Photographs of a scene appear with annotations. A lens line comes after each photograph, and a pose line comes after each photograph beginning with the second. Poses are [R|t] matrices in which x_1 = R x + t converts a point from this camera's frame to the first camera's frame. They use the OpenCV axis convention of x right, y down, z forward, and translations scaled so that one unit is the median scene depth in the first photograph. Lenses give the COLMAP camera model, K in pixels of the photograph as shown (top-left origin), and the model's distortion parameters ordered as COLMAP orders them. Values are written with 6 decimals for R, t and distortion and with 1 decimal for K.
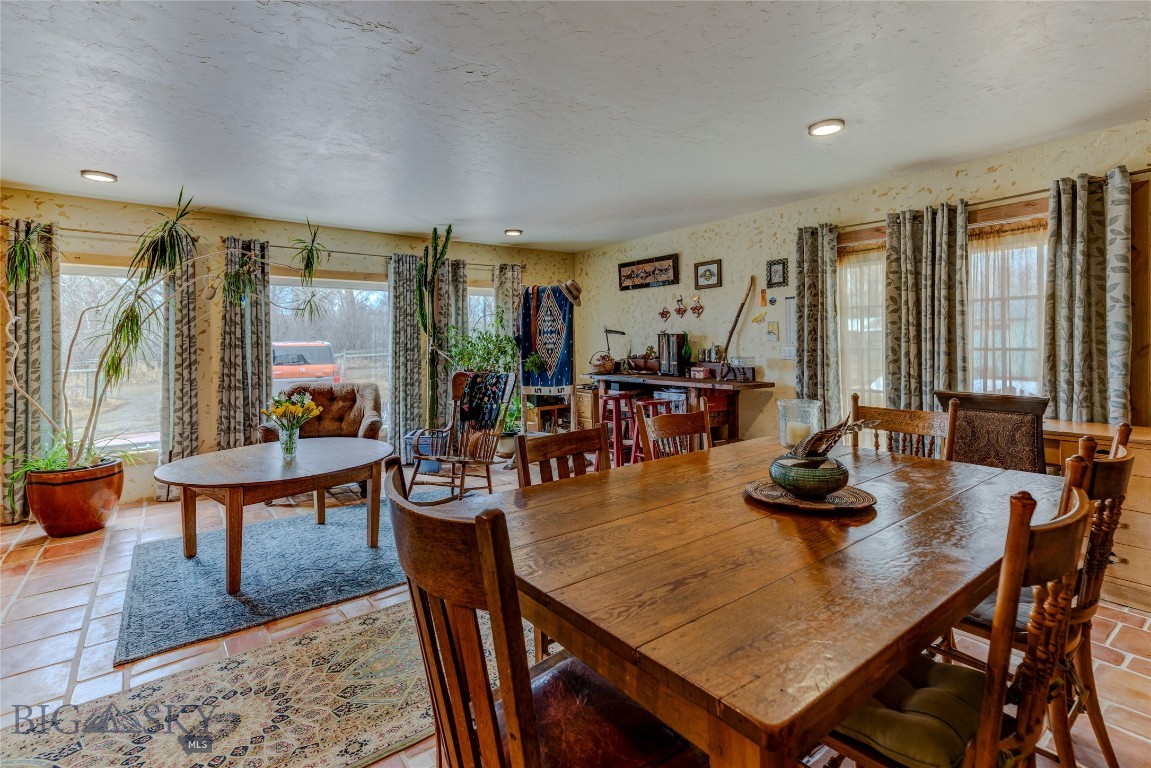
lens RADIAL K [[544.9, 0, 581.6], [0, 544.9, 341.9], [0, 0, 1]] dist [0.029276, 0.000430]
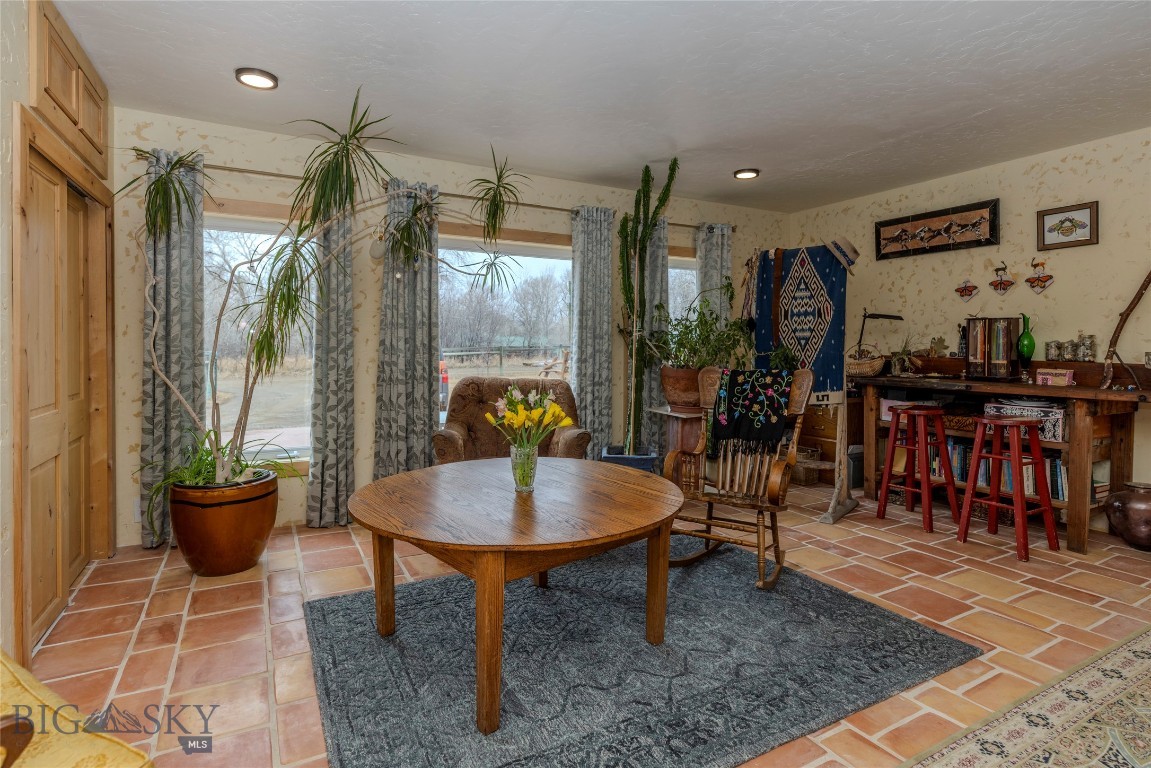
lens RADIAL K [[590.0, 0, 576.4], [0, 590.0, 352.8], [0, 0, 1]] dist [-0.000663, 0.000172]
pose [[0.988766, 0.018199, -0.148362, -0.264001], [-0.016169, 0.999759, 0.014884, 0.028546], [0.148597, -0.012318, 0.988821, 0.239736]]
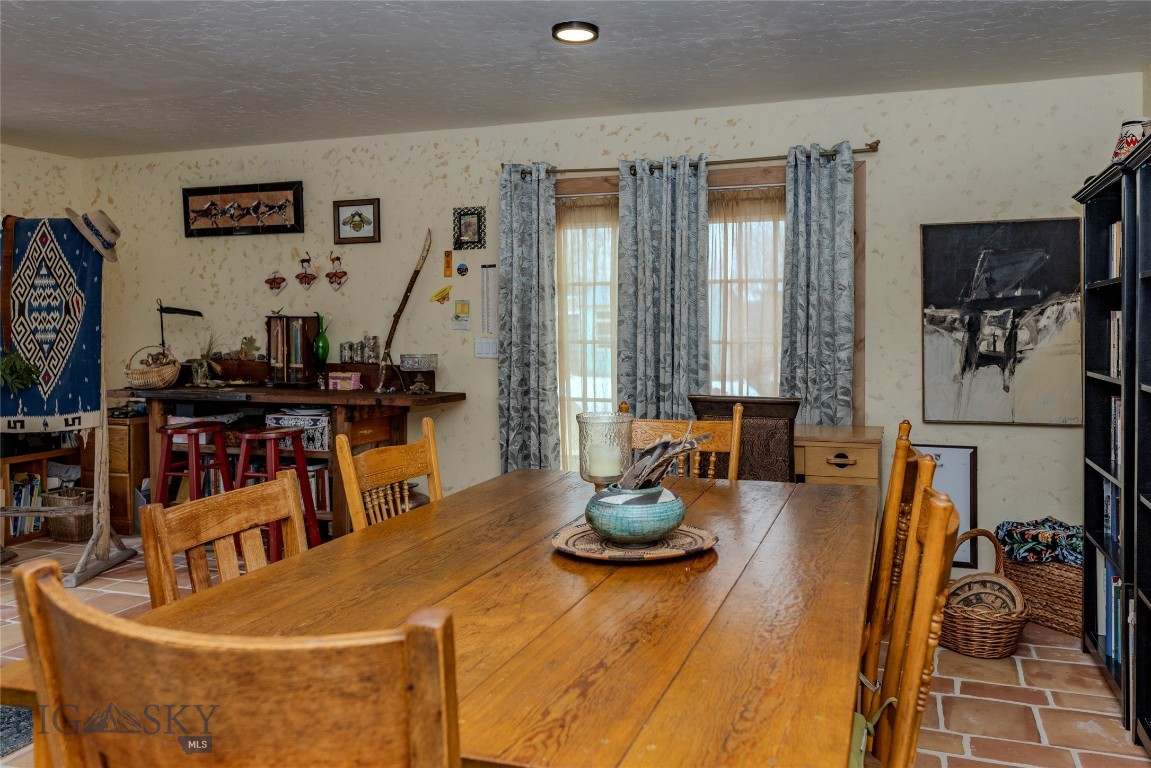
lens RADIAL K [[877.5, 0, 624.7], [0, 877.5, 330.6], [0, 0, 1]] dist [-0.001575, 0.001769]
pose [[0.824074, 0.007948, 0.566426, -0.087400], [-0.007680, 0.999966, -0.002858, 0.000651], [-0.566430, -0.001995, 0.824108, 0.015752]]
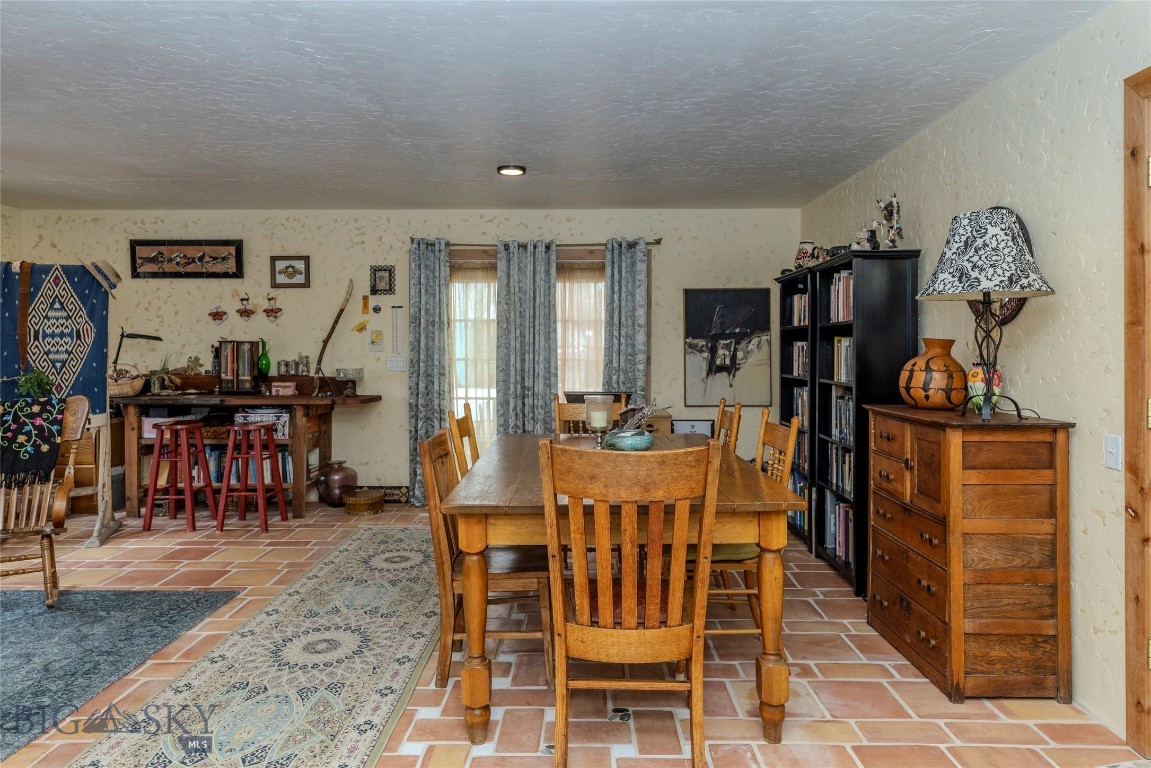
lens RADIAL K [[721.8, 0, 575.5], [0, 721.8, 351.2], [0, 0, 1]] dist [0.004030, 0.001540]
pose [[0.616491, 0.007773, 0.787323, -0.410069], [-0.006930, 0.999966, -0.004445, 0.001207], [-0.787331, -0.002716, 0.616524, -0.032874]]
